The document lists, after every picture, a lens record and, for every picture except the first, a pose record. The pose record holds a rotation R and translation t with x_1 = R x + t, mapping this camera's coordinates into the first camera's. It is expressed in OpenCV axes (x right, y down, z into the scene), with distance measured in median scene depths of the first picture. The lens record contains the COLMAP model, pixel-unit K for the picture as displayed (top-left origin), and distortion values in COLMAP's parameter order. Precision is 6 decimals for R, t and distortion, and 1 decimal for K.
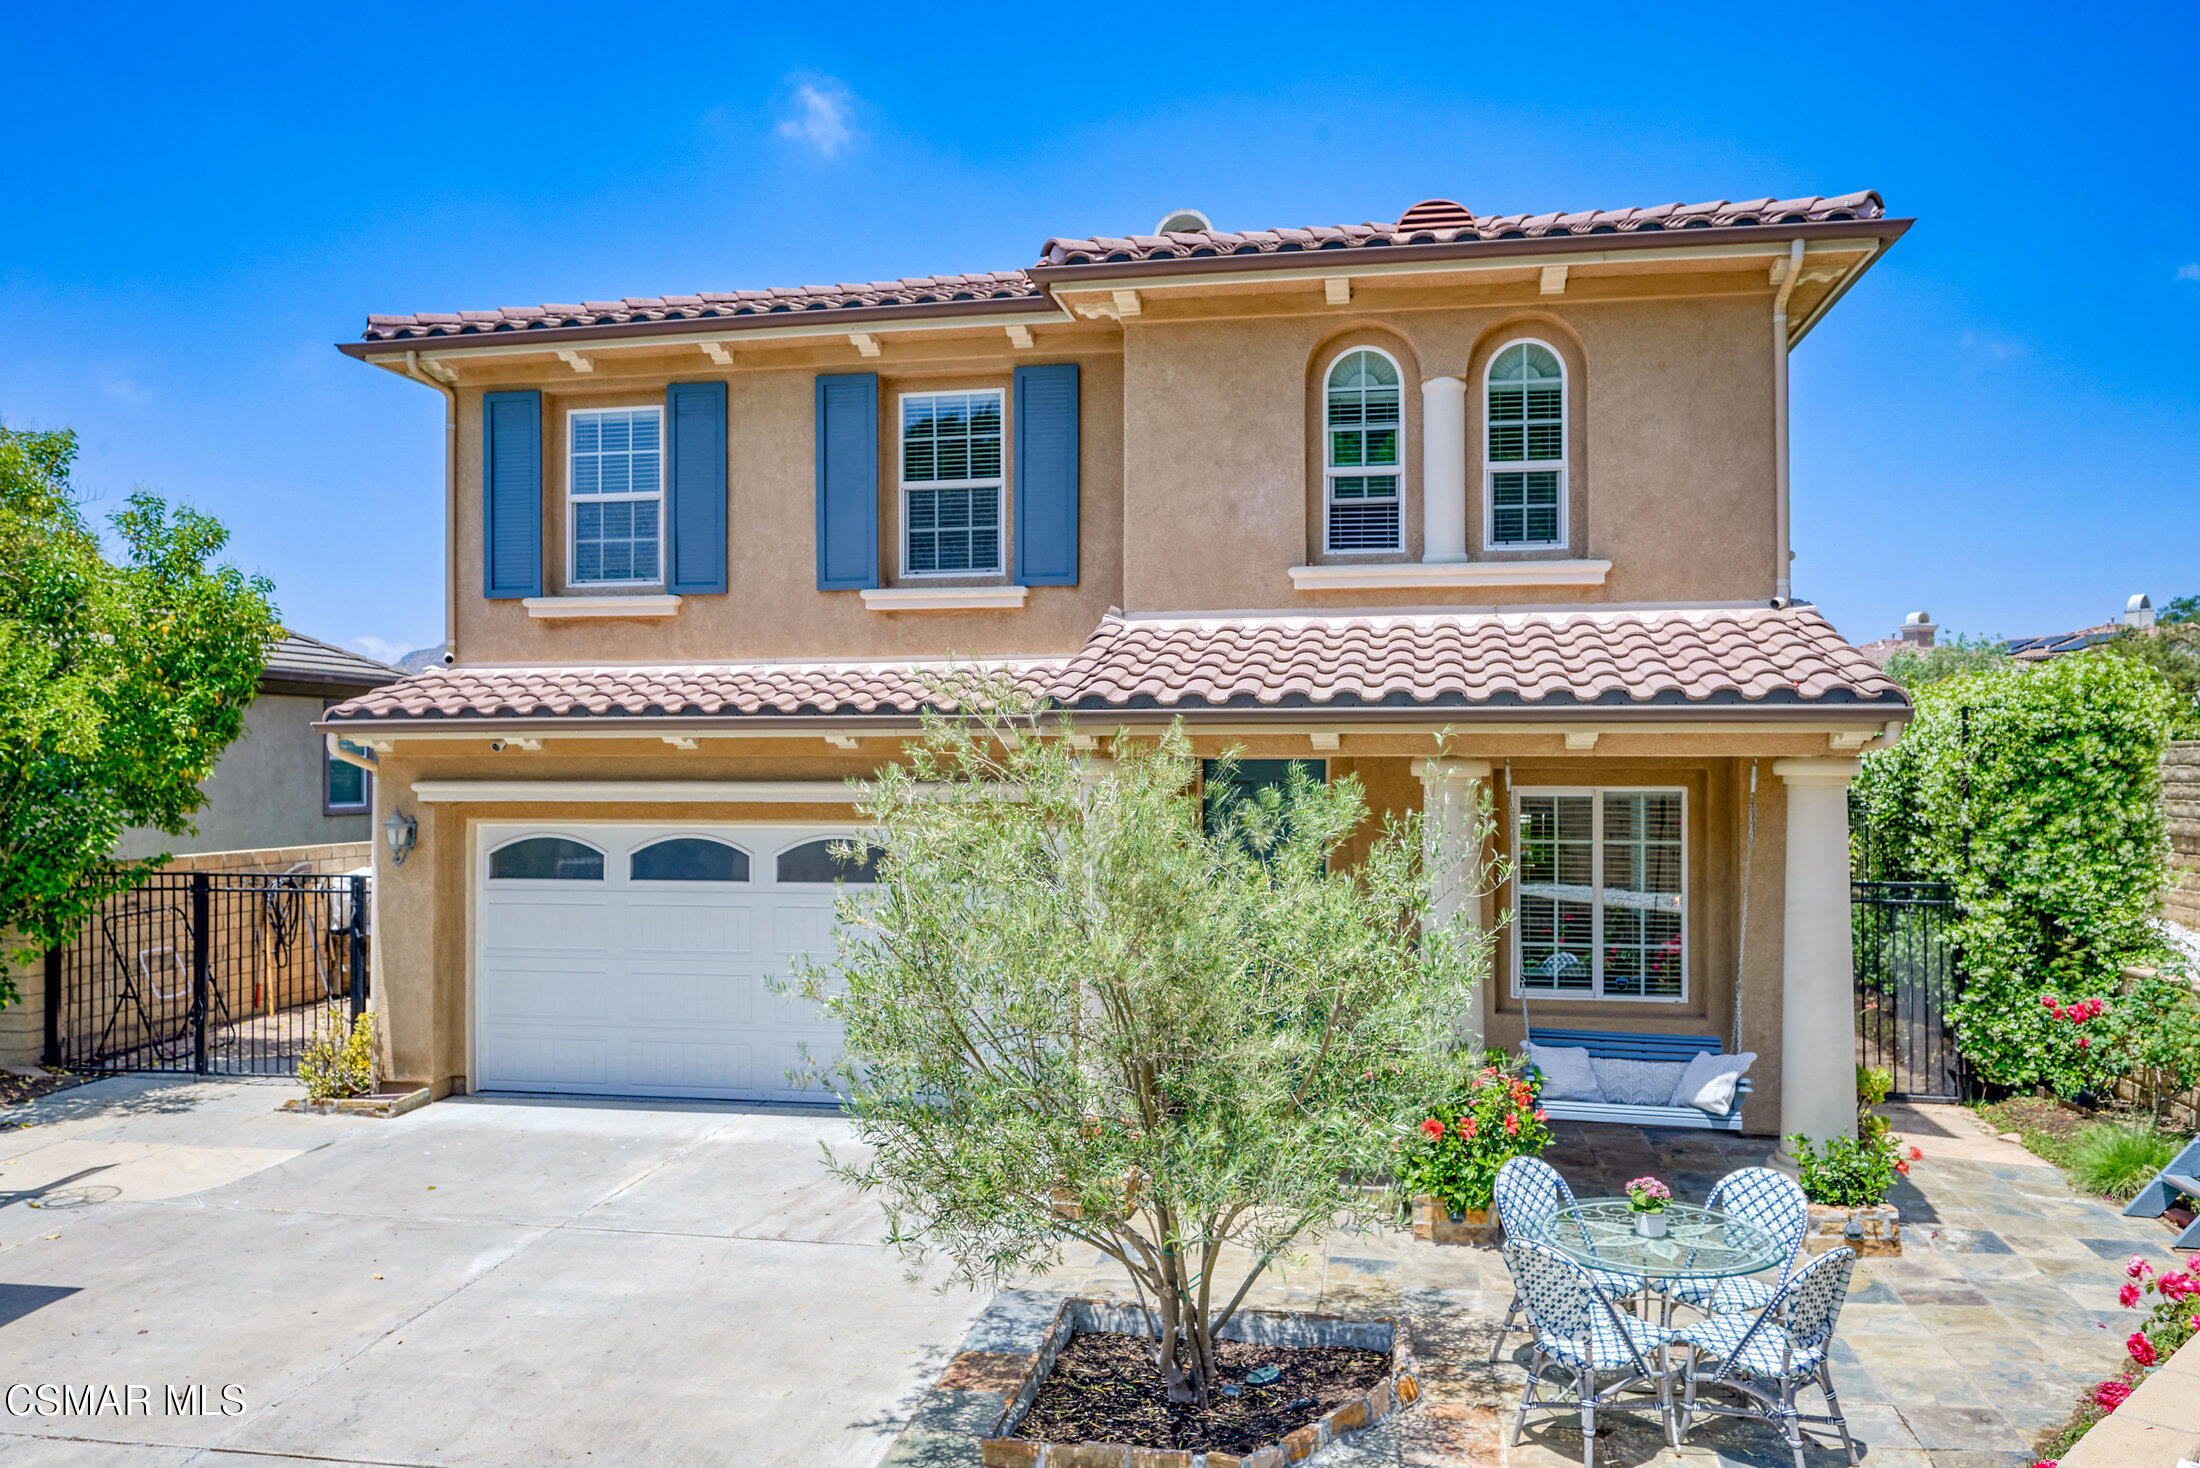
lens RADIAL K [[1672.9, 0, 1064.6], [0, 1672.9, 762.8], [0, 0, 1]] dist [0.000231, 0.001288]
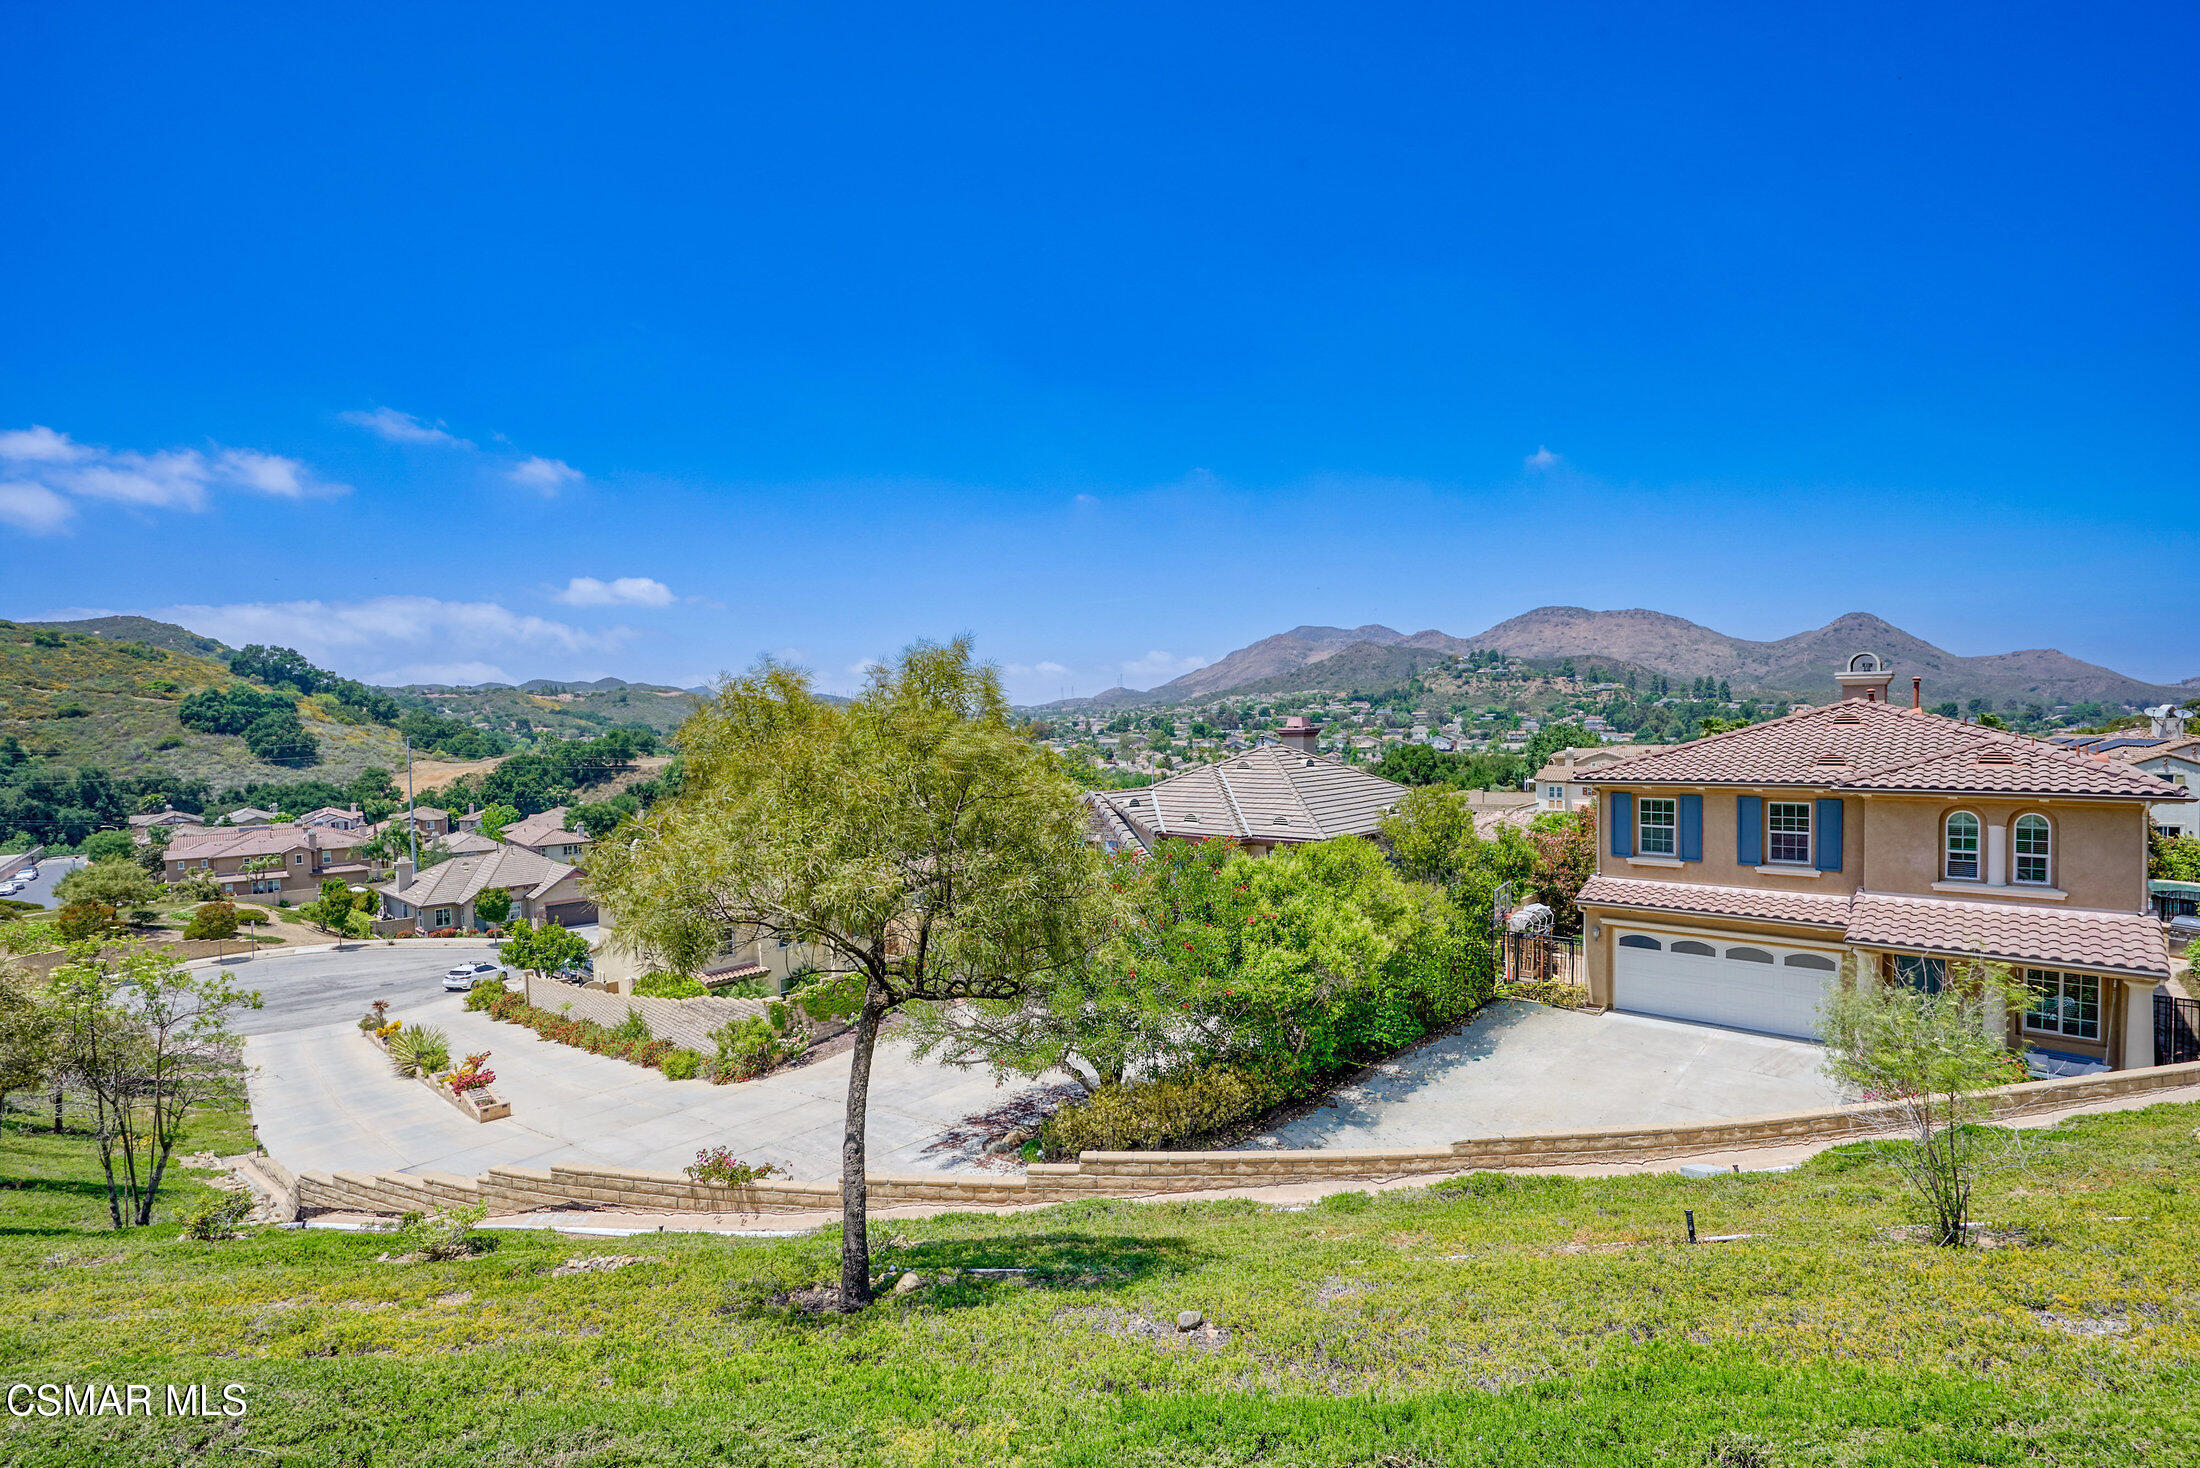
lens RADIAL K [[1099.6, 0, 1034.1], [0, 1099.6, 736.0], [0, 0, 1]] dist [-0.000435, 0.001589]
pose [[0.863398, 0.004787, -0.504501, -0.276700], [0.012817, 0.999424, 0.031418, -0.476603], [0.504361, -0.033592, 0.862839, -1.604633]]
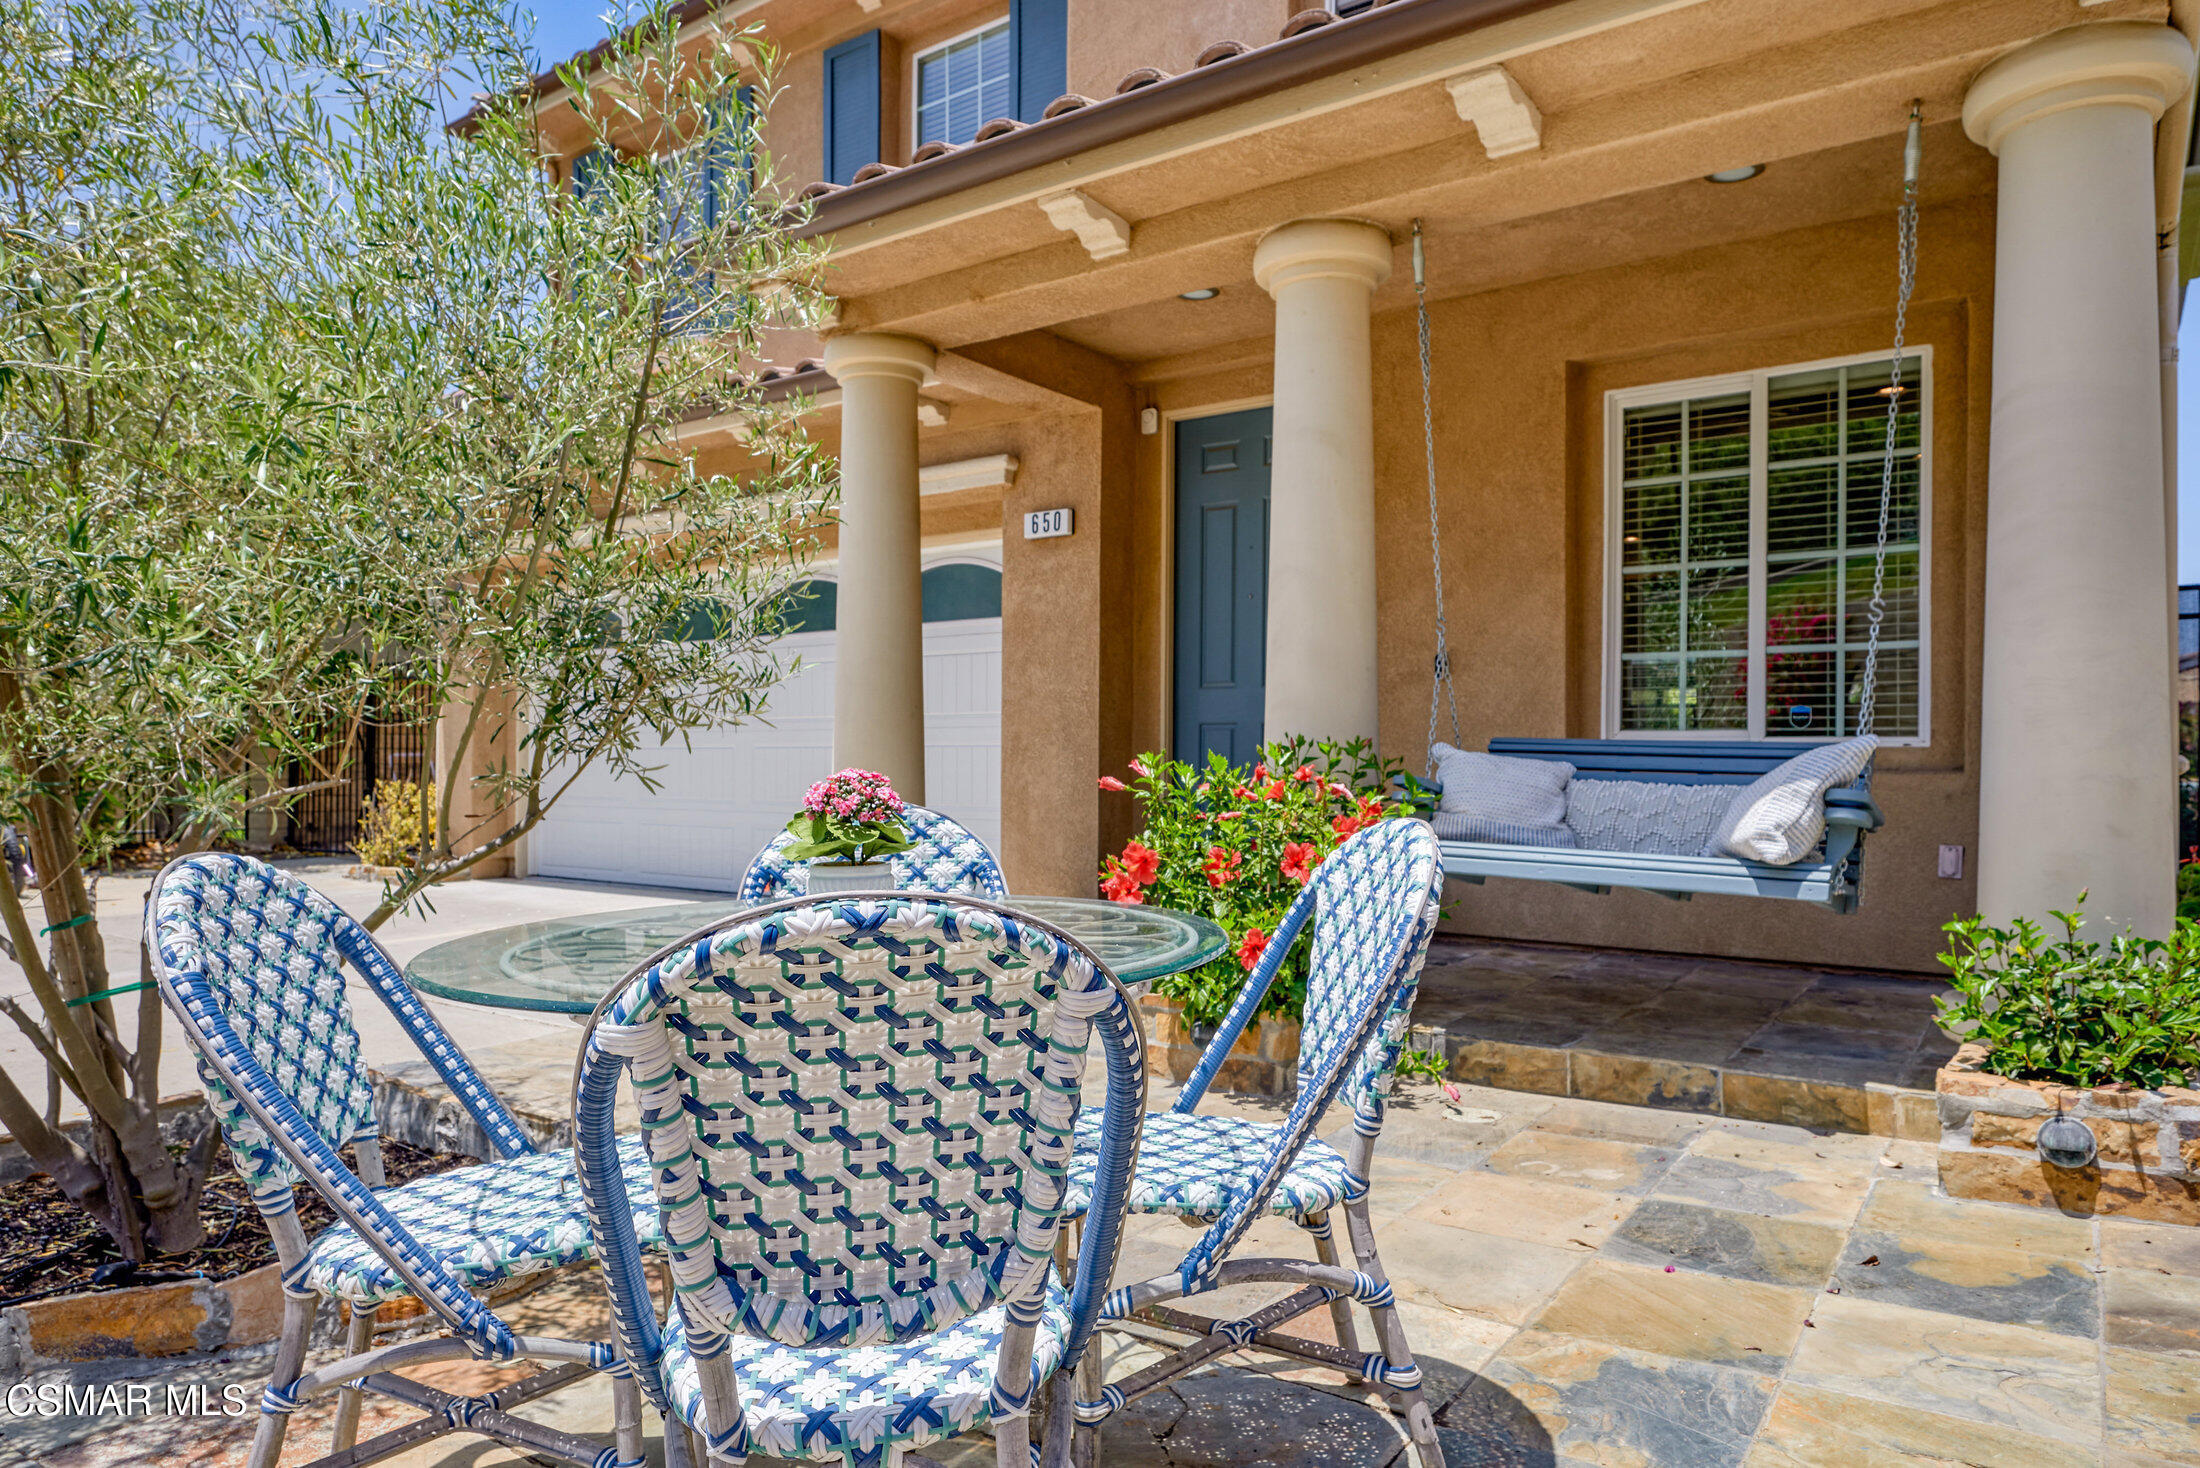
lens RADIAL K [[1370.1, 0, 1125.7], [0, 1370.1, 778.1], [0, 0, 1]] dist [0.007009, -0.001936]
pose [[0.906194, 0.006266, -0.422817, 0.317856], [-0.010999, 0.999901, -0.008756, 0.156336], [0.422720, 0.012585, 0.906173, 0.483100]]
